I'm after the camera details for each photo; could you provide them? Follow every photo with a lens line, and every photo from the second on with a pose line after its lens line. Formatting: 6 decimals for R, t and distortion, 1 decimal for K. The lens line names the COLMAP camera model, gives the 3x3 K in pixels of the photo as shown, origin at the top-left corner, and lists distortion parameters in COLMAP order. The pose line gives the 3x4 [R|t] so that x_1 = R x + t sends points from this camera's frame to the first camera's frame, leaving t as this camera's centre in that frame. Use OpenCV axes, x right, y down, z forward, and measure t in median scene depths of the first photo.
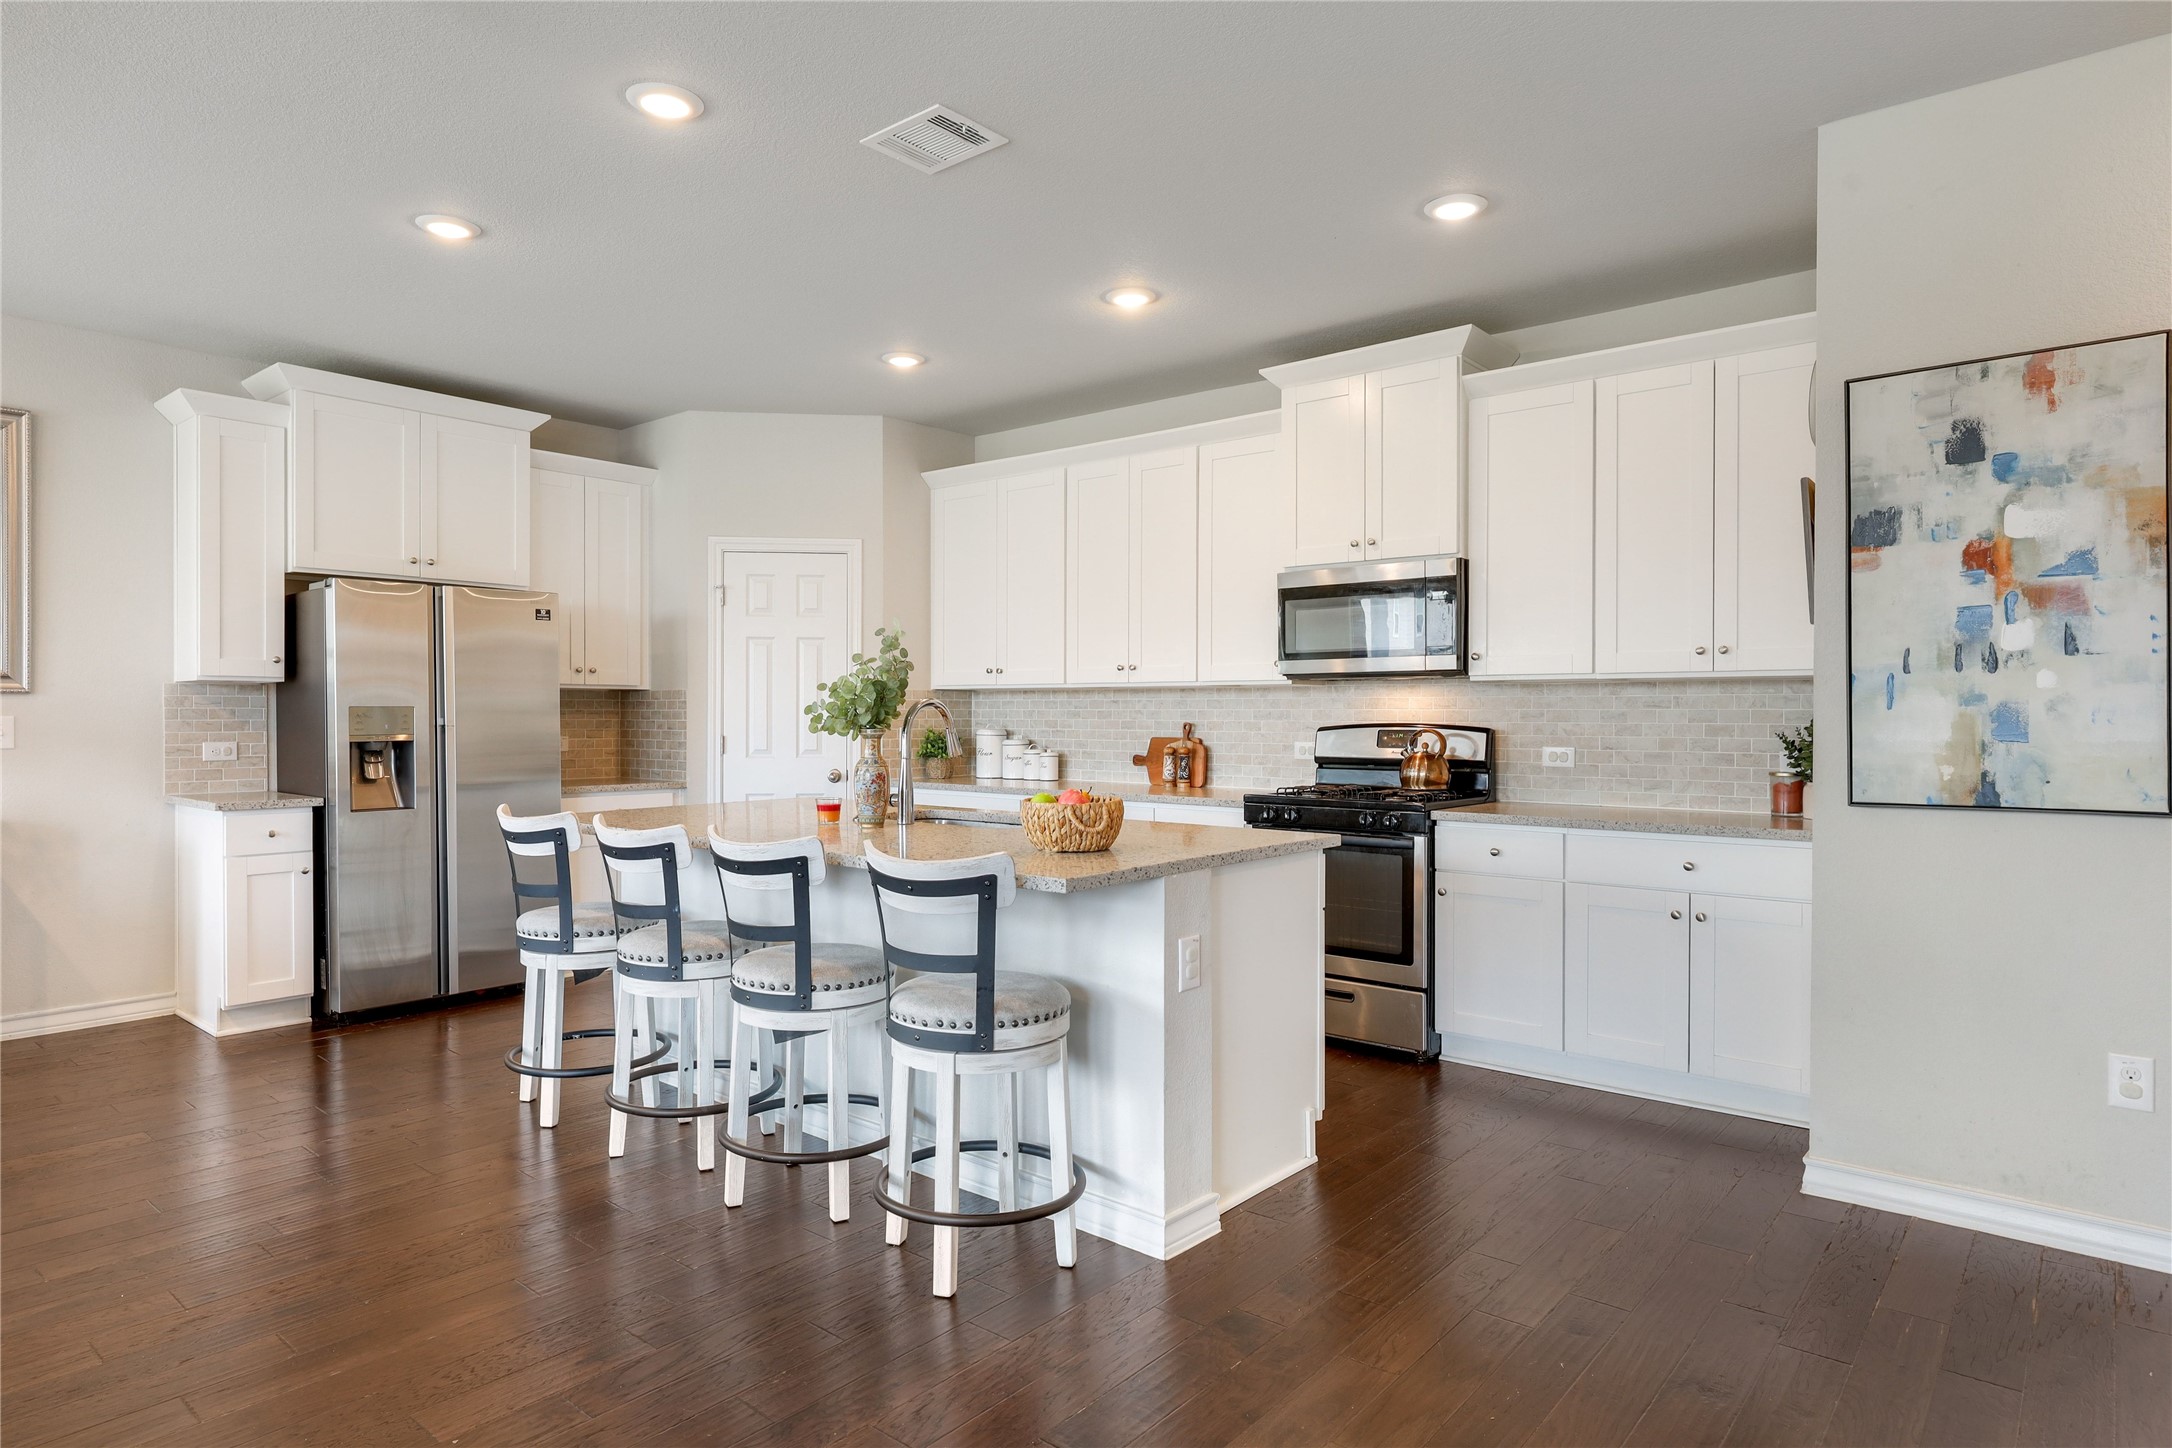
lens RADIAL K [[1226.4, 0, 1086.0], [0, 1226.4, 724.0], [0, 0, 1]] dist [-0.001574, -0.000384]
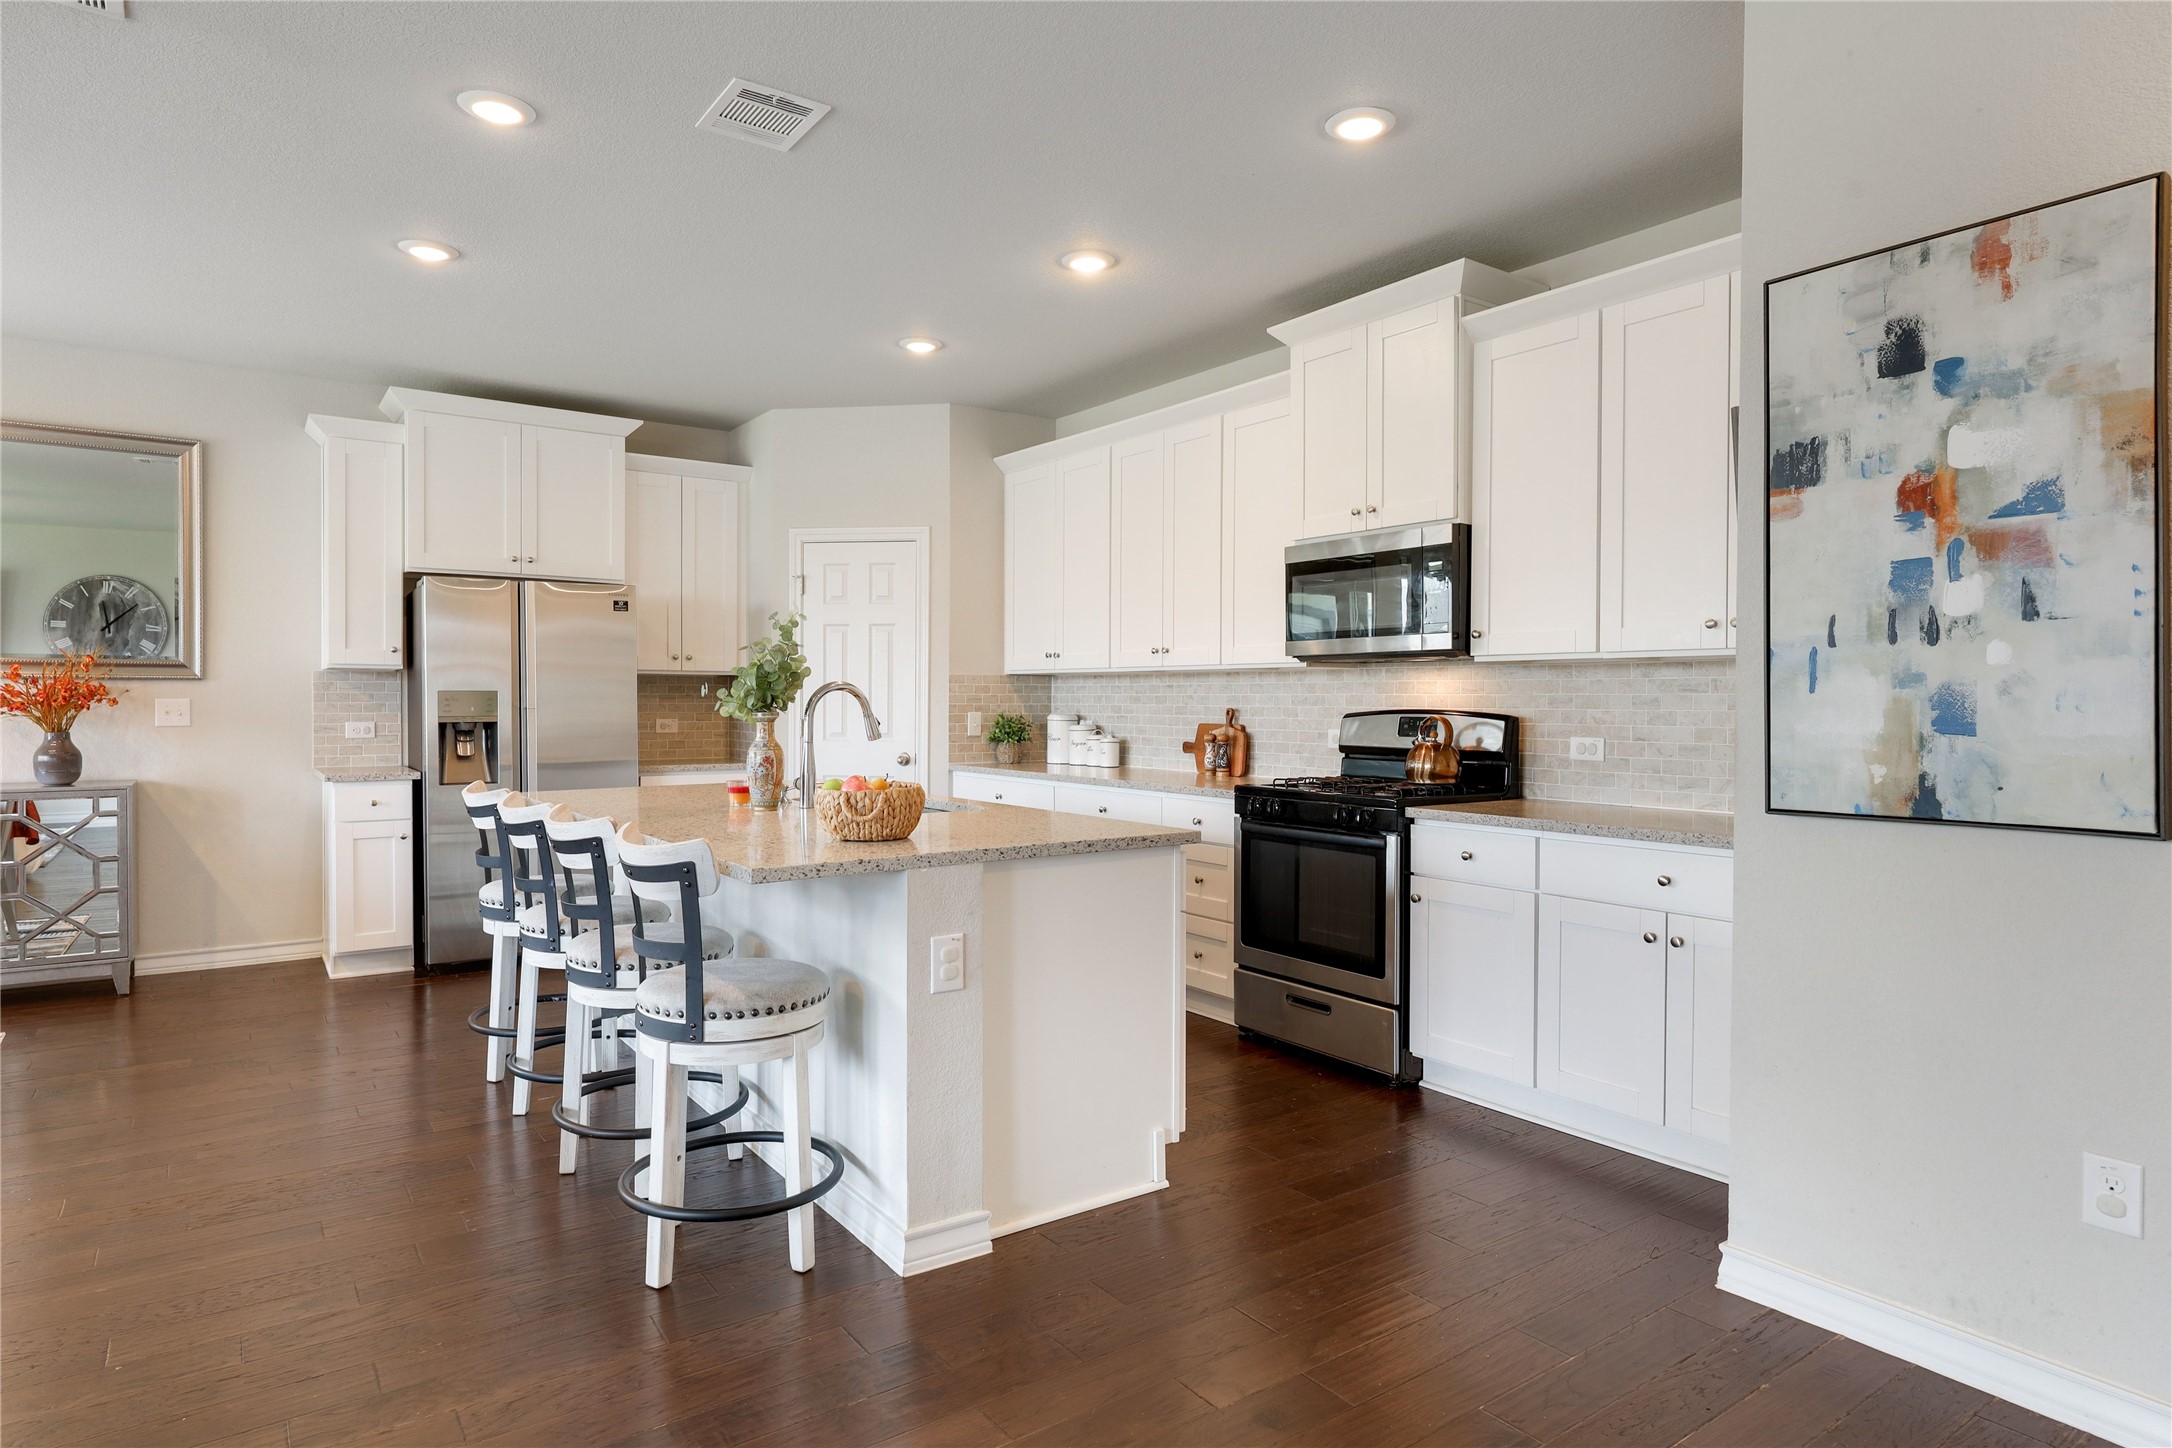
lens RADIAL K [[1212.4, 0, 1086.2], [0, 1212.4, 717.1], [0, 0, 1]] dist [-0.003054, 0.000348]
pose [[0.968406, 0.005422, -0.249319, 0.255919], [-0.004001, 0.999973, 0.006205, 0.000453], [0.249346, -0.005011, 0.968402, 0.080373]]
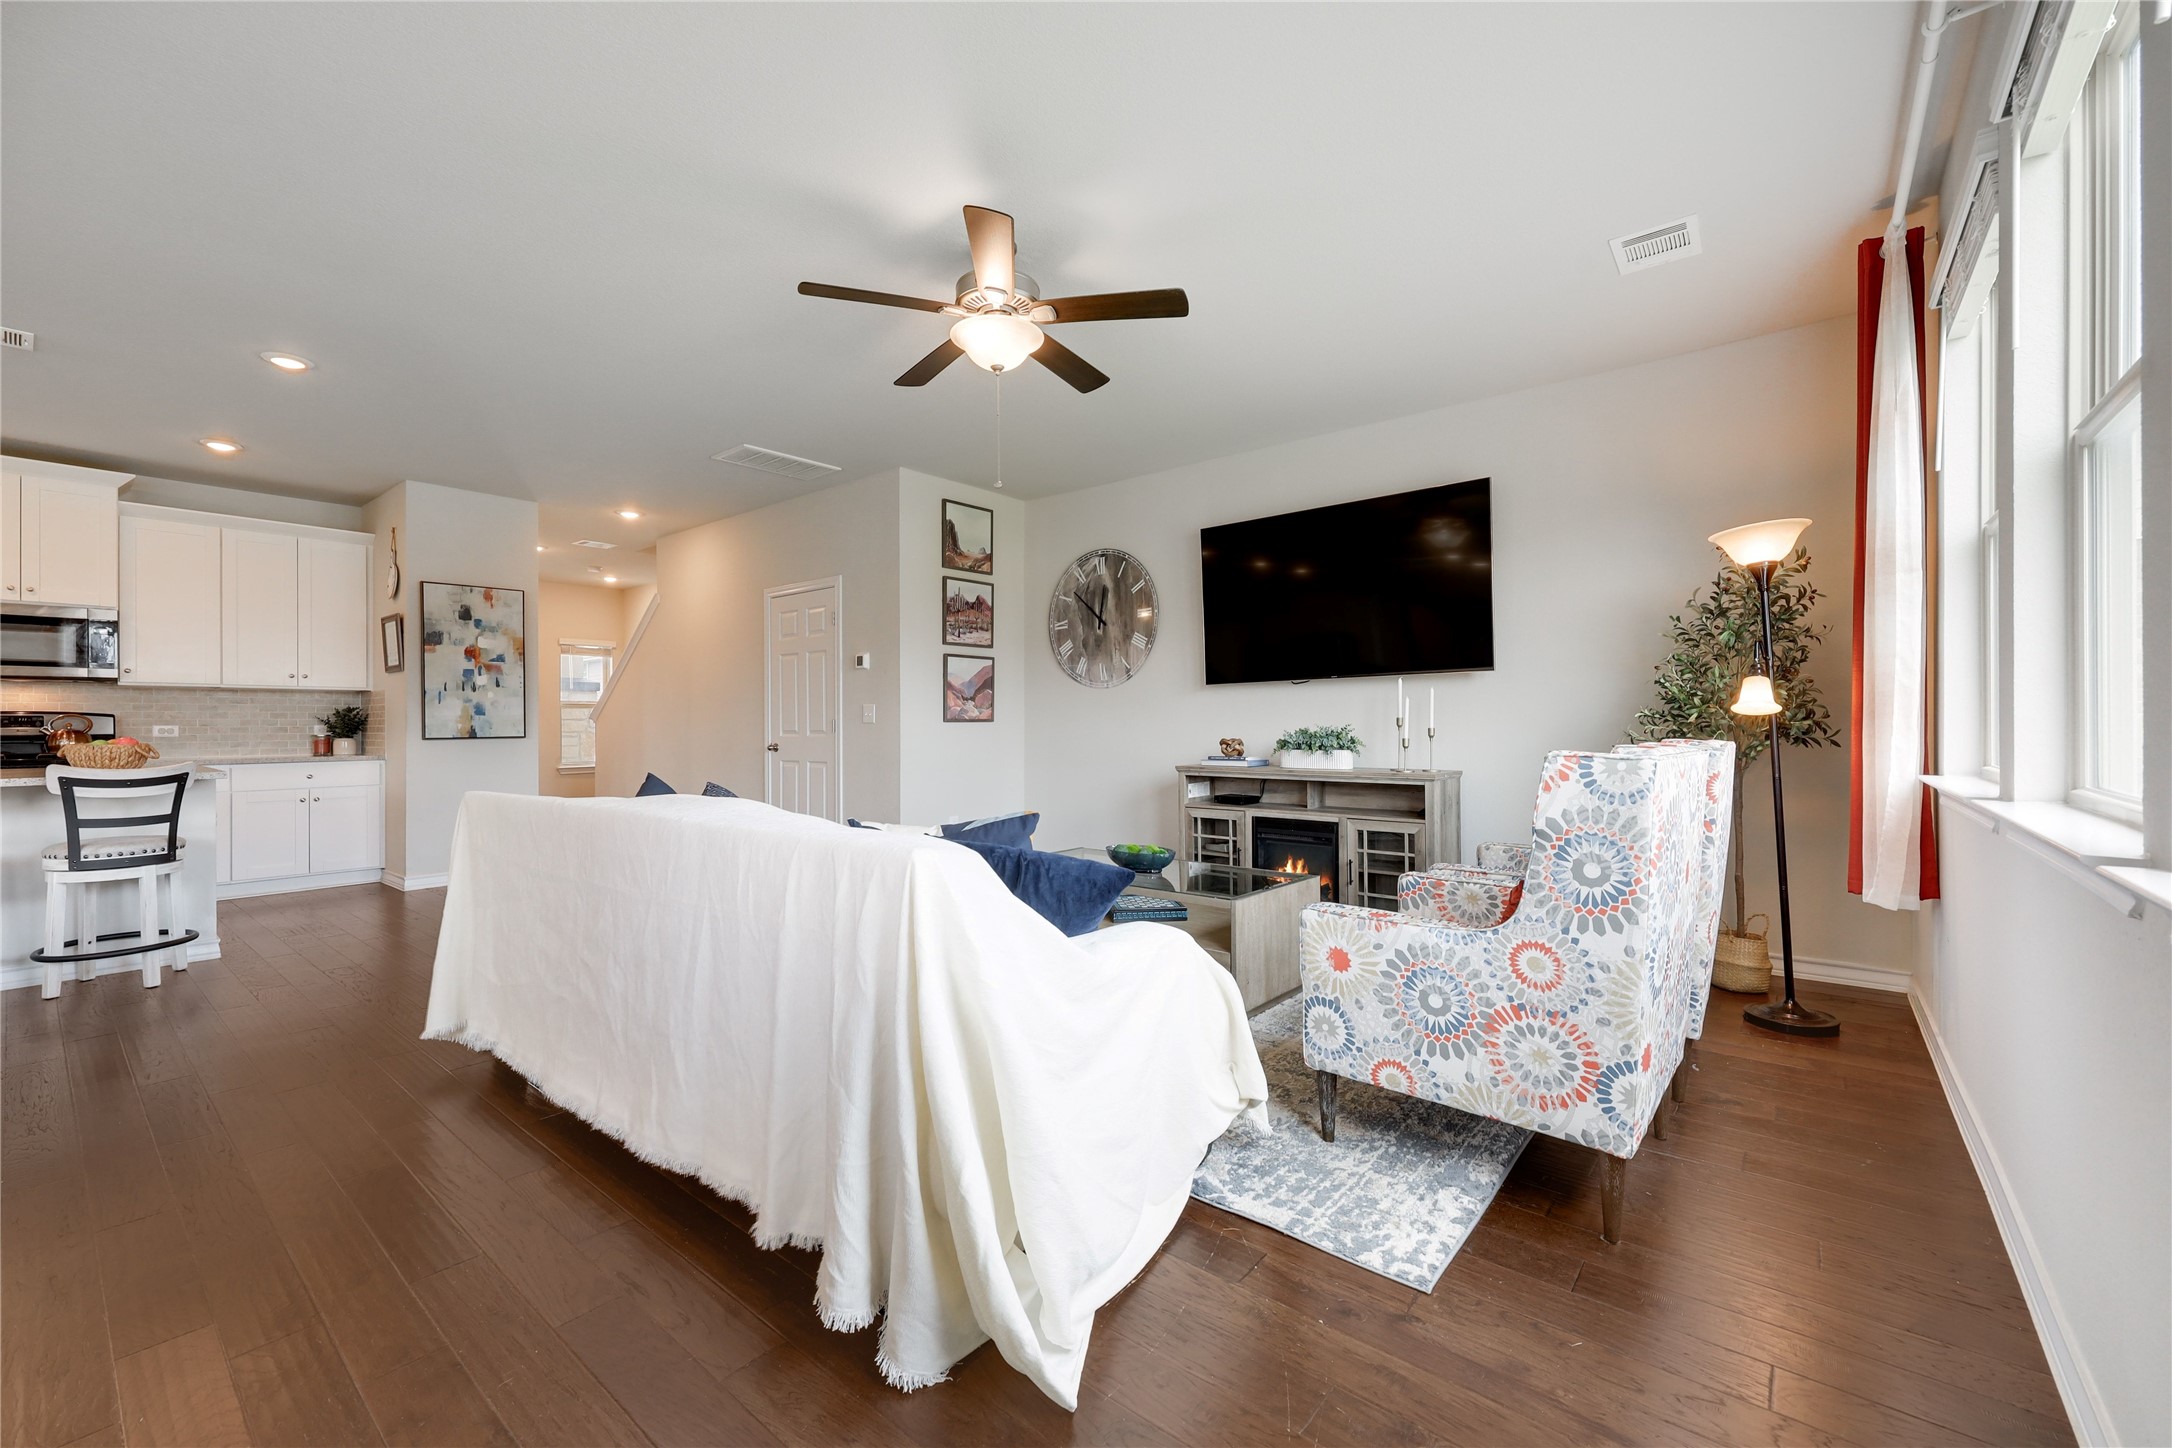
lens RADIAL K [[875.0, 0, 1082.4], [0, 875.0, 719.9], [0, 0, 1]] dist [-0.000458, -0.000070]
pose [[-0.012933, 0.003184, 0.999911, -0.862828], [0.012768, 0.999914, -0.003019, 0.031296], [-0.999835, 0.012727, -0.012973, -0.274522]]
